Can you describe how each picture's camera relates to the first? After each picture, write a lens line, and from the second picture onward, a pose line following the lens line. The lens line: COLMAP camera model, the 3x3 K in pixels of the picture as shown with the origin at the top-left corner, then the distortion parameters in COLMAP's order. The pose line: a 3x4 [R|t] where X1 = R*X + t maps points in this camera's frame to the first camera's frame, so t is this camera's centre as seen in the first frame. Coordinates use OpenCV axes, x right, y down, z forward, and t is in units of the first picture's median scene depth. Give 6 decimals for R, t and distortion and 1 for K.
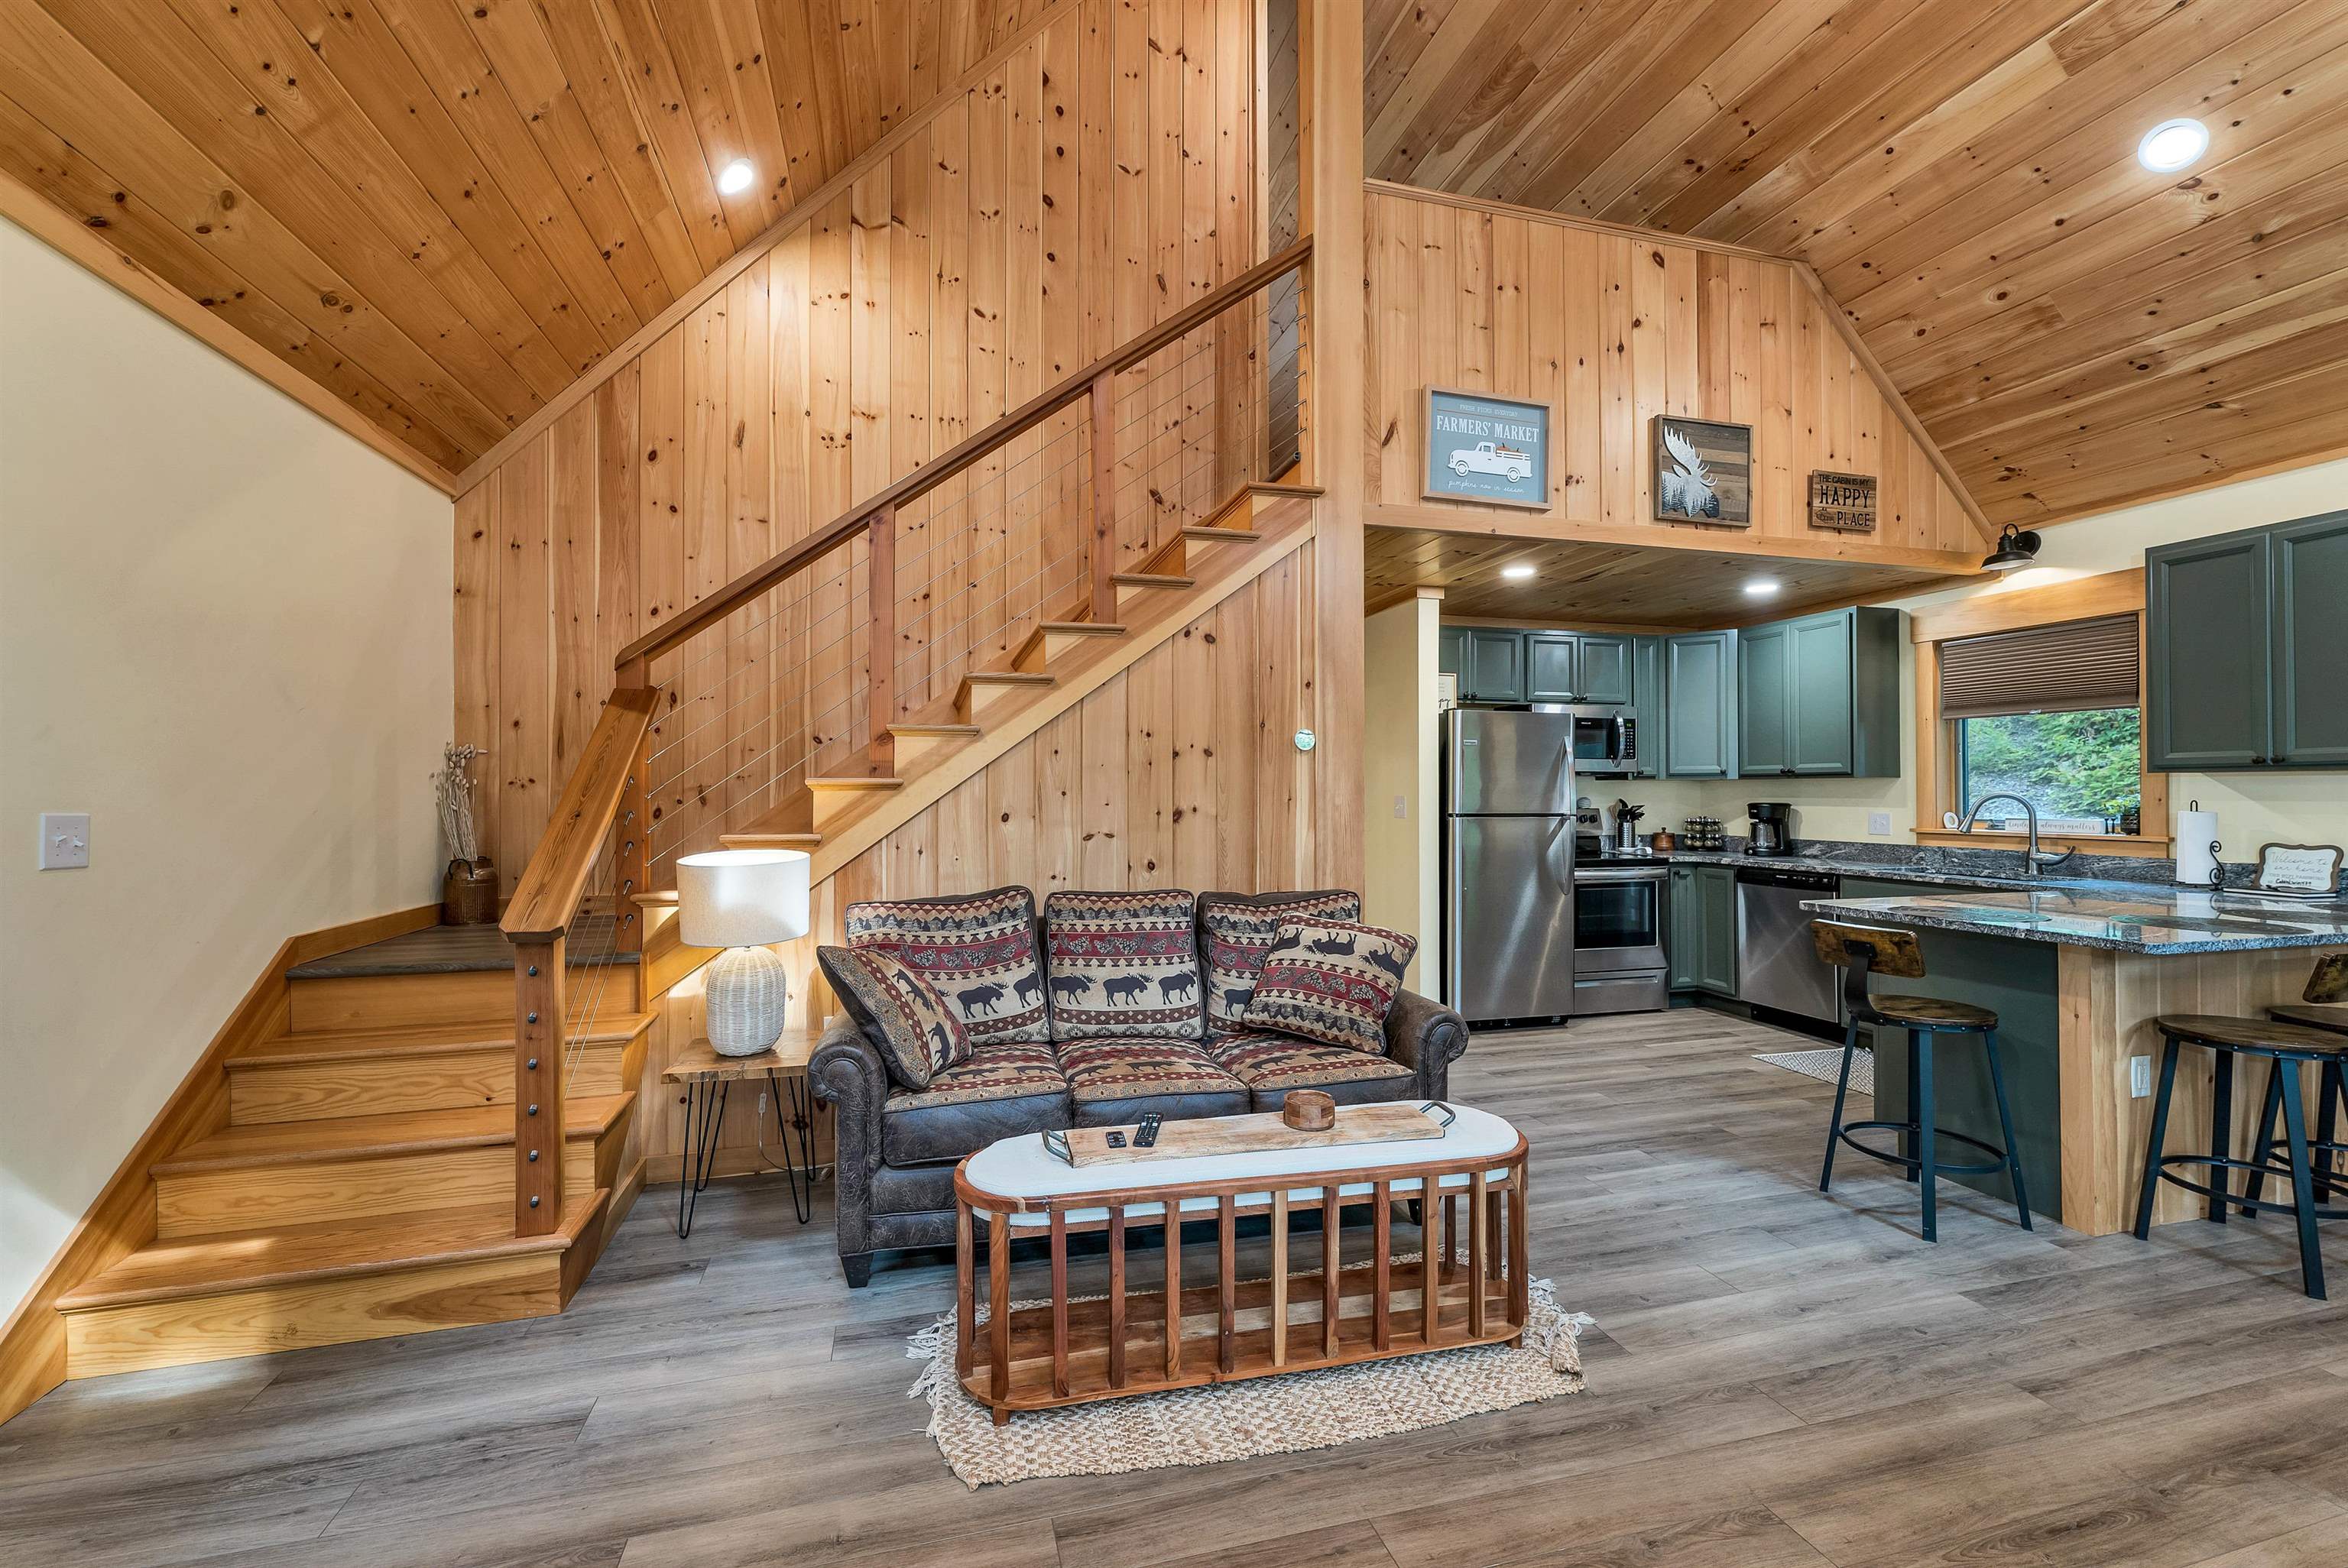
lens RADIAL K [[956.7, 0, 1169.9], [0, 956.7, 785.2], [0, 0, 1]] dist [0.001235, -0.000168]
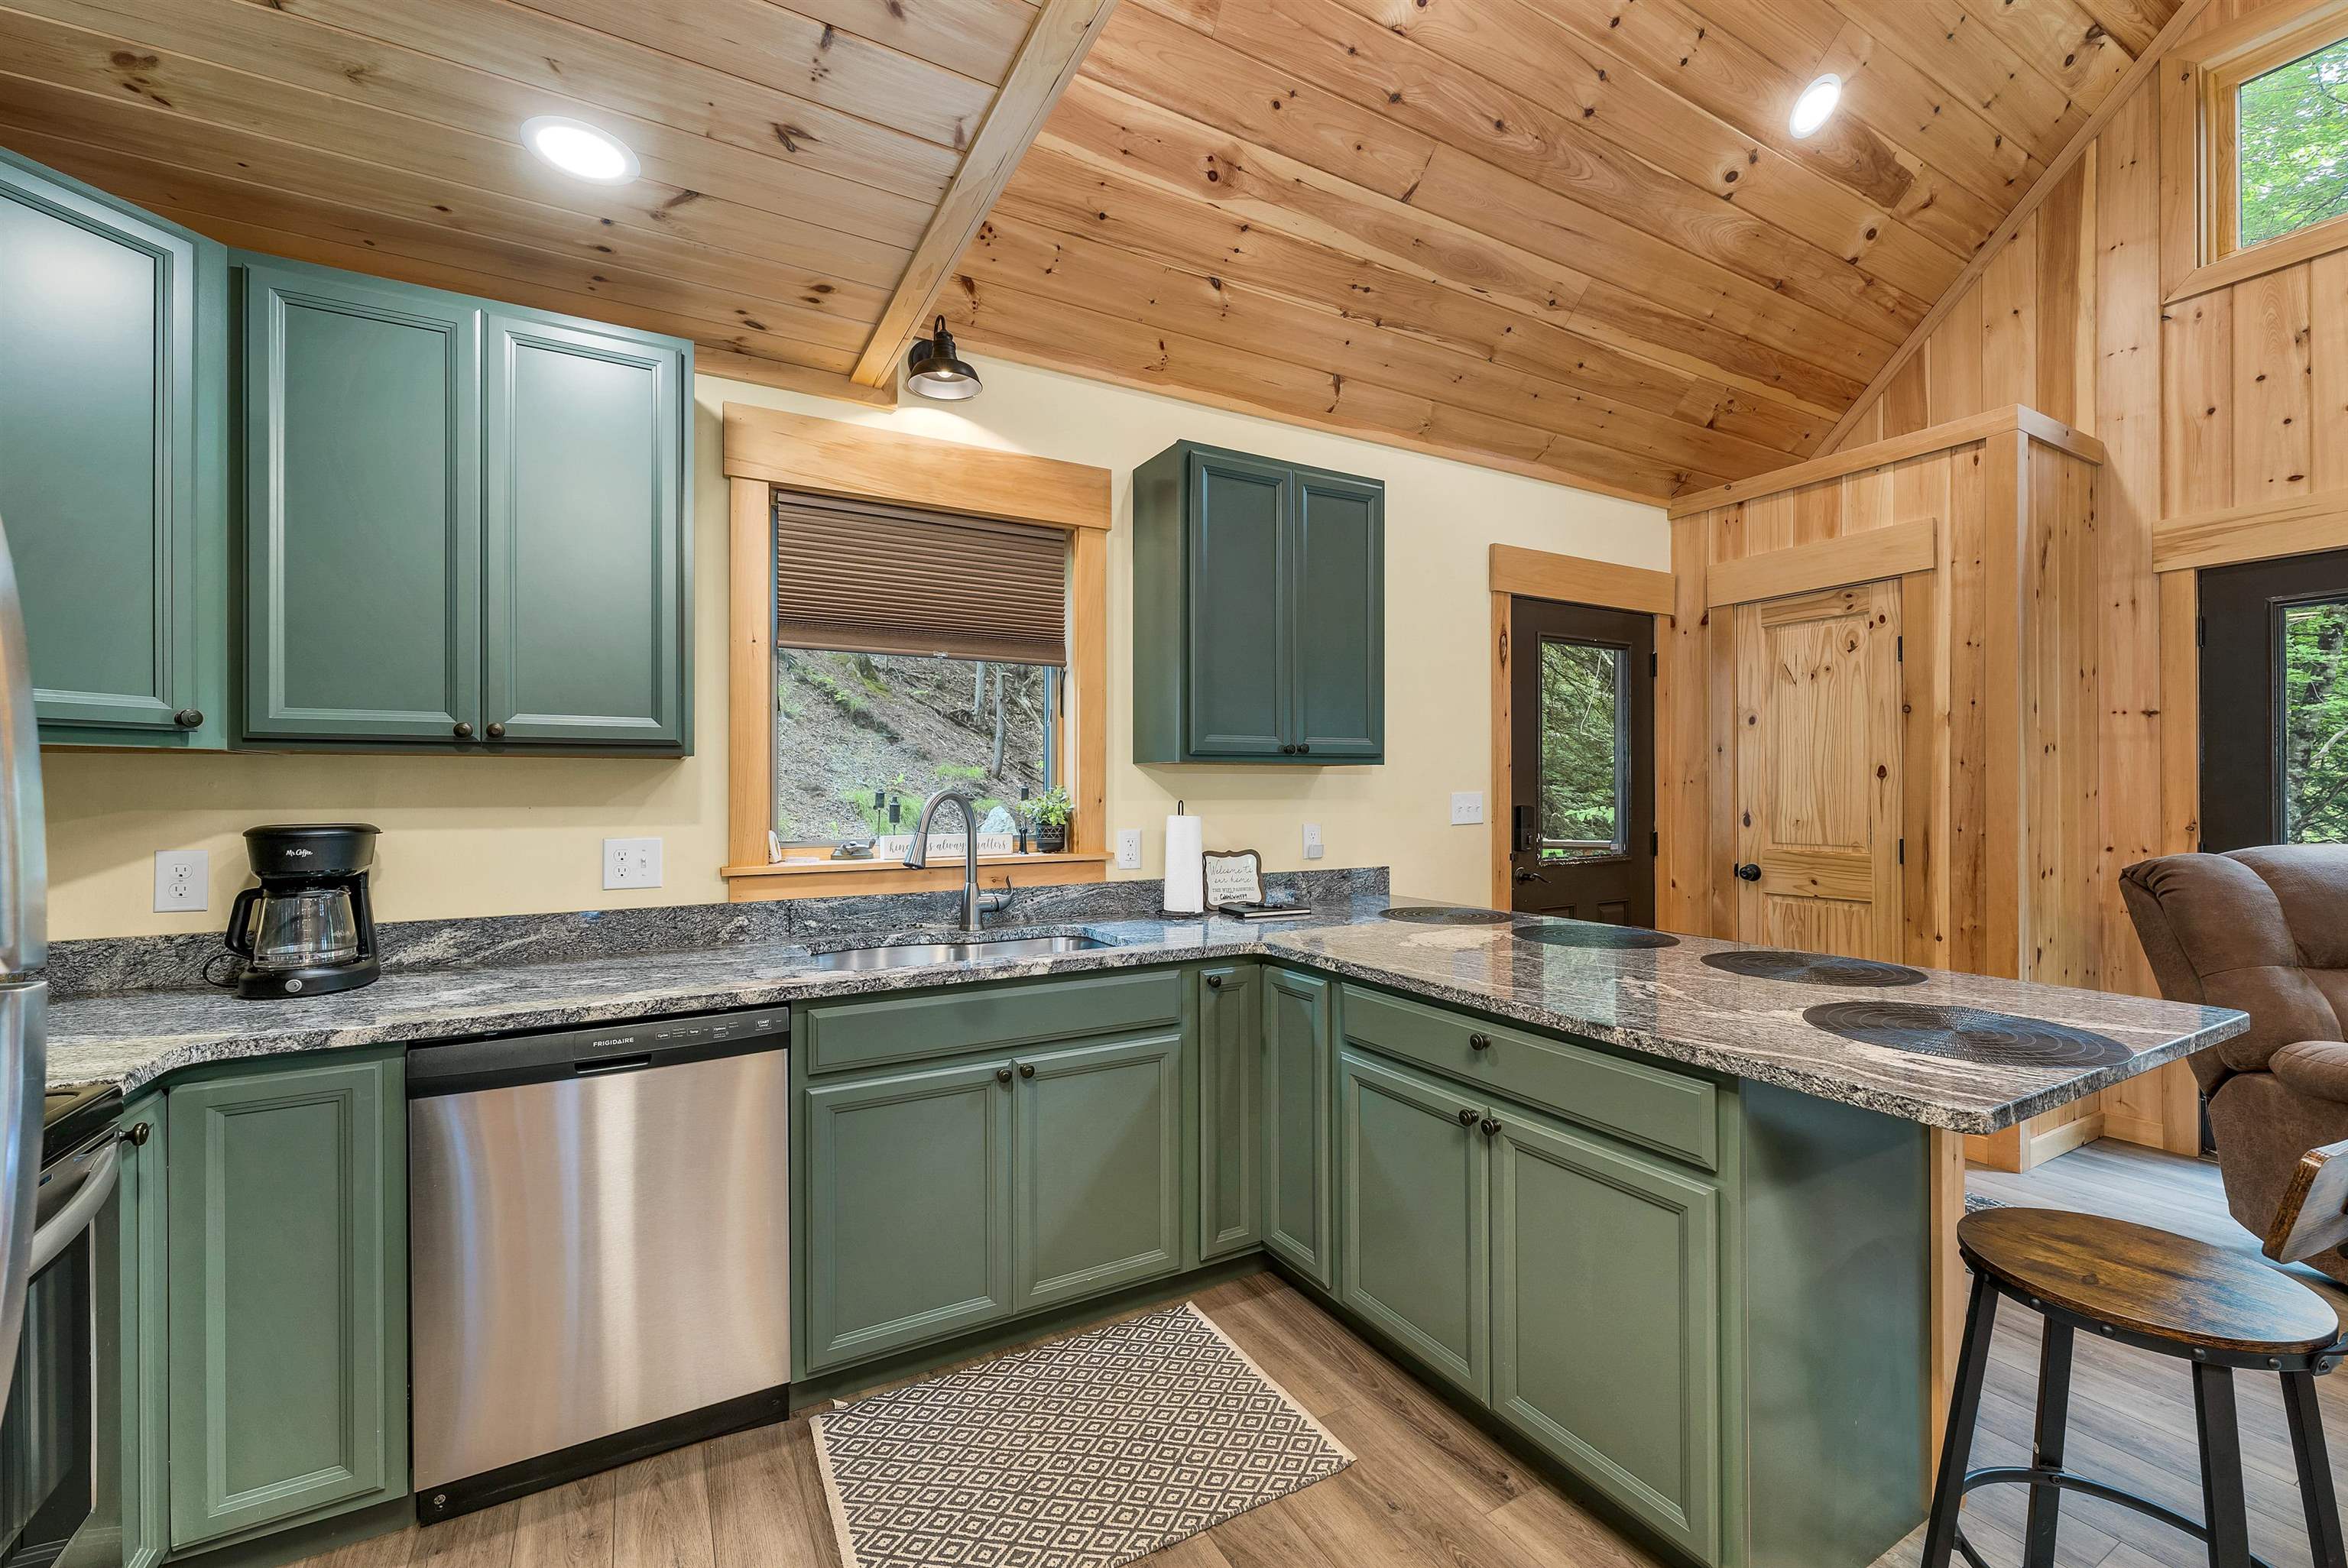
lens RADIAL K [[956.7, 0, 1170.6], [0, 956.7, 784.5], [0, 0, 1]] dist [0.001235, -0.000168]
pose [[-0.244537, 0.004329, 0.969630, 0.323064], [-0.003146, 0.999981, -0.005258, 0.007037], [-0.969635, -0.004336, -0.244518, 1.095714]]
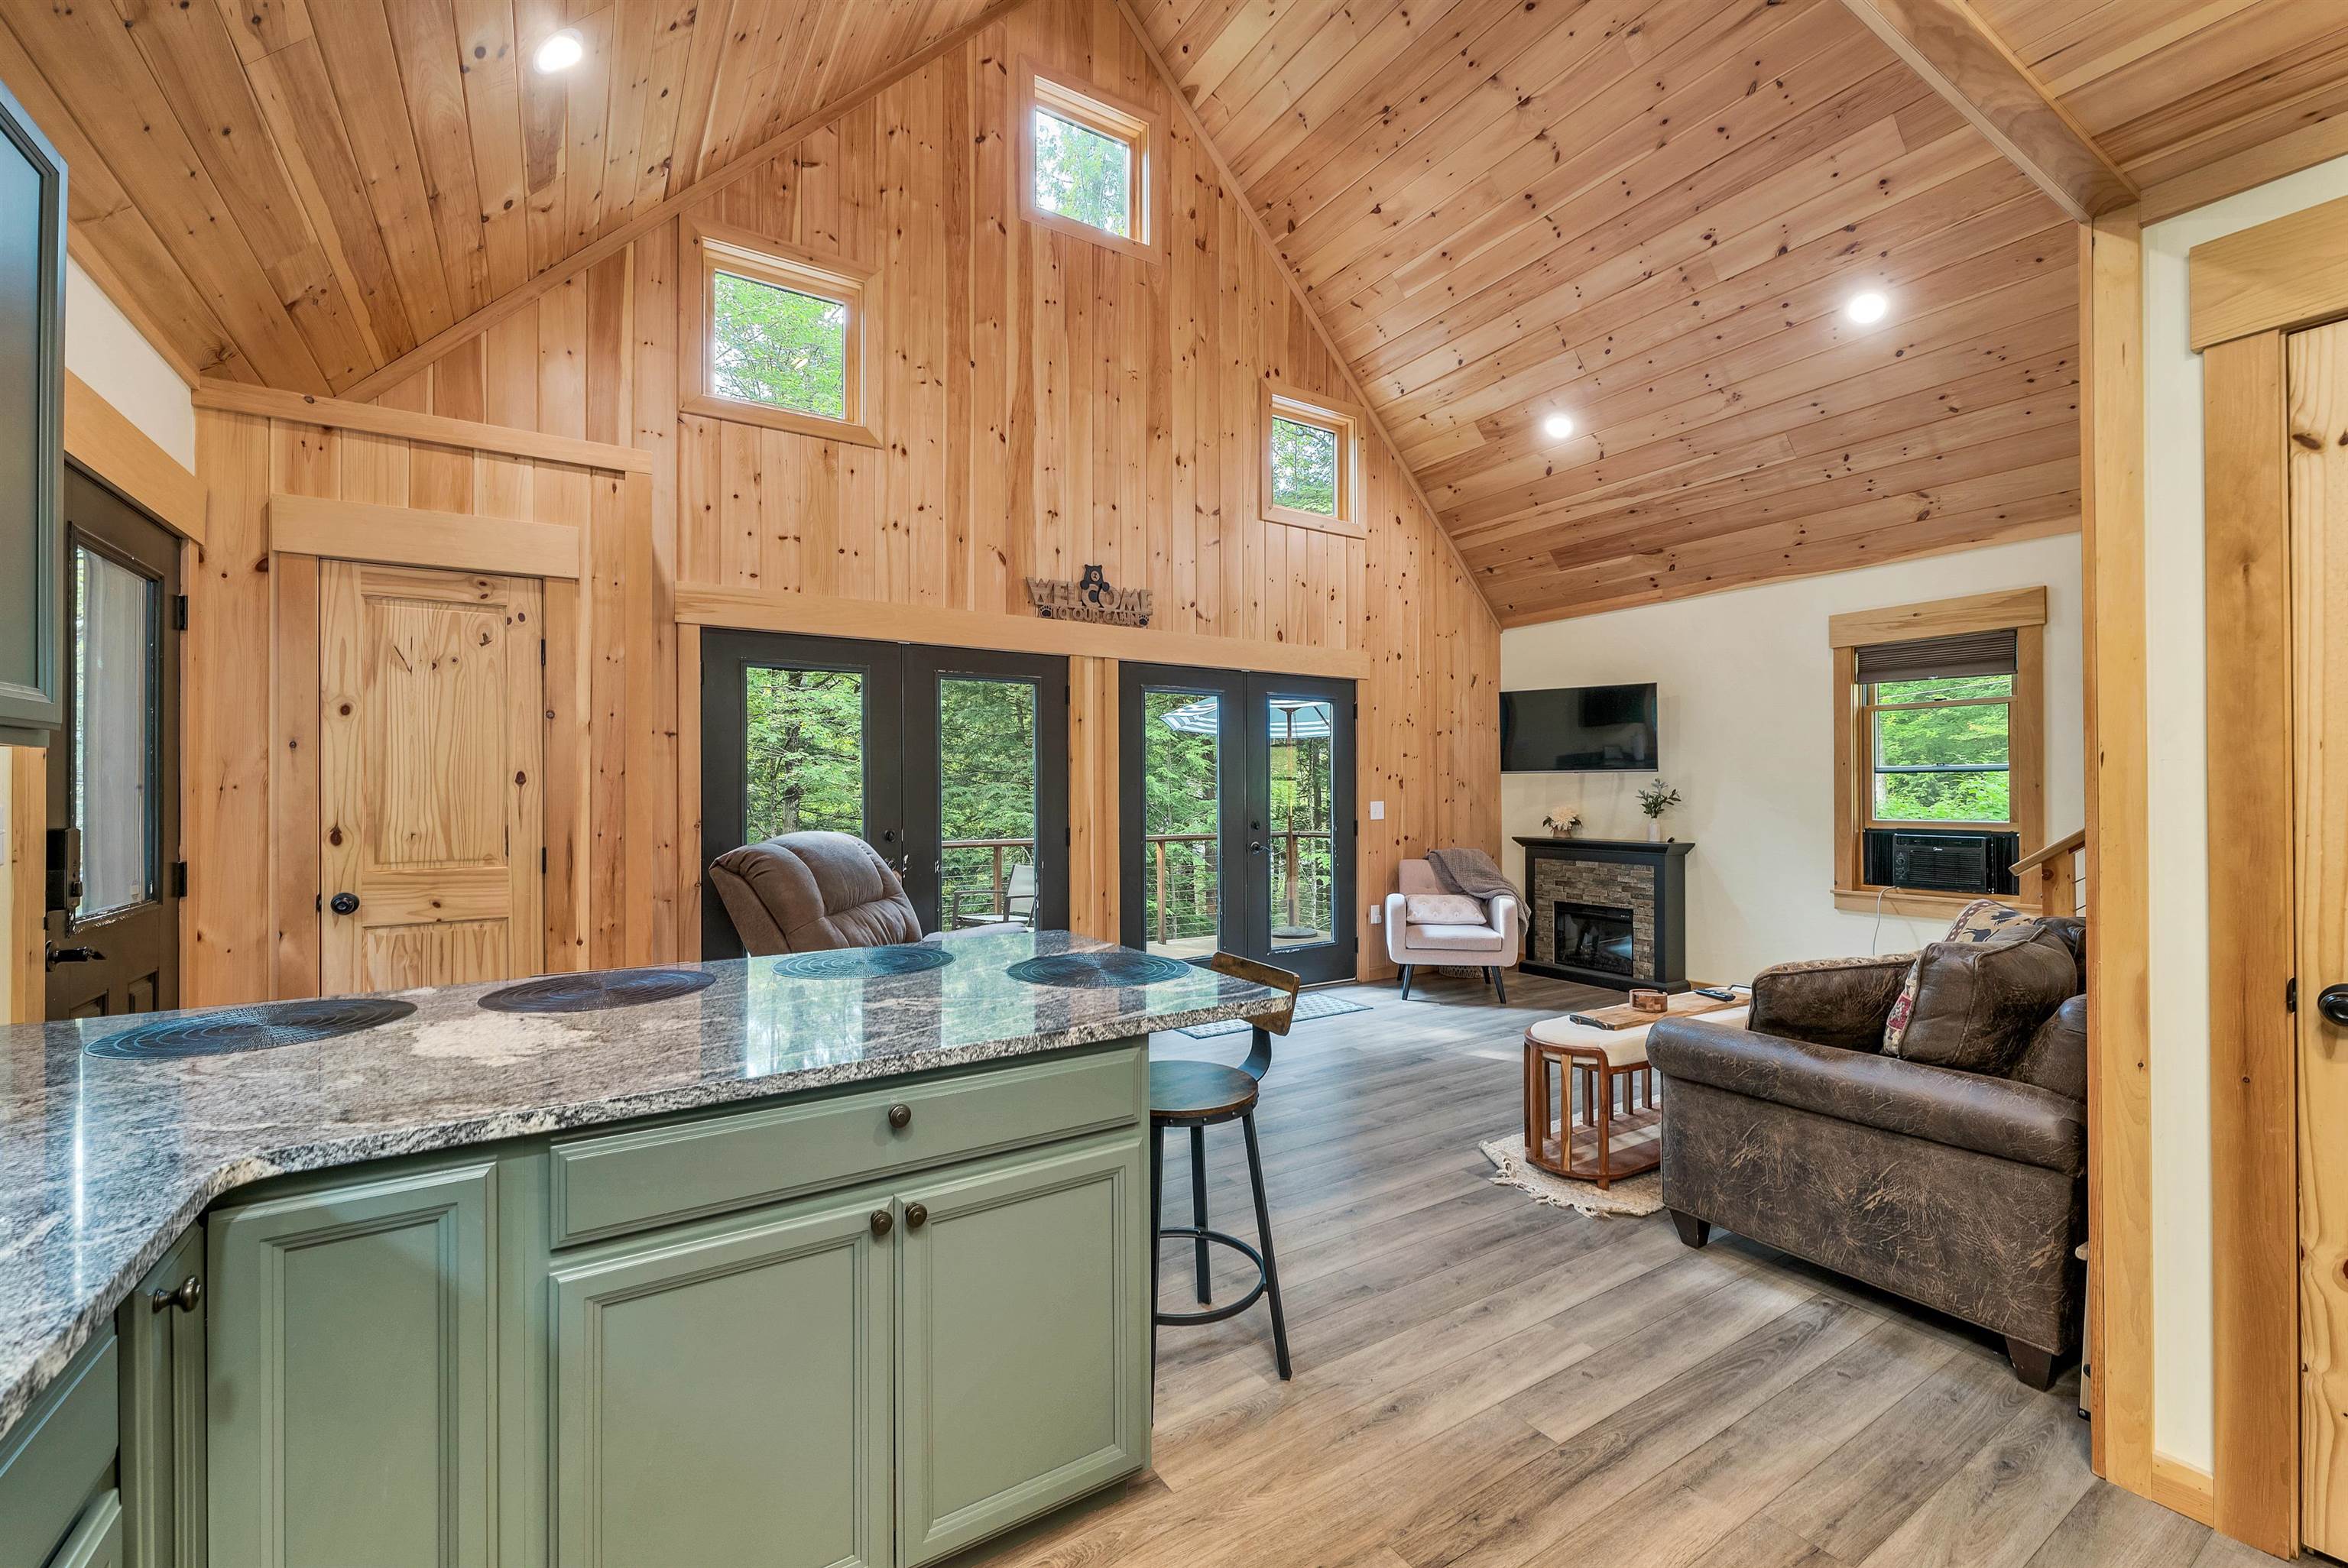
lens RADIAL K [[956.7, 0, 1170.3], [0, 956.7, 784.6], [0, 0, 1]] dist [0.001235, -0.000168]
pose [[-0.954518, 0.002262, -0.298144, 0.712727], [0.005998, 0.999915, -0.011615, 0.007458], [0.298092, -0.012875, -0.954450, 1.207981]]
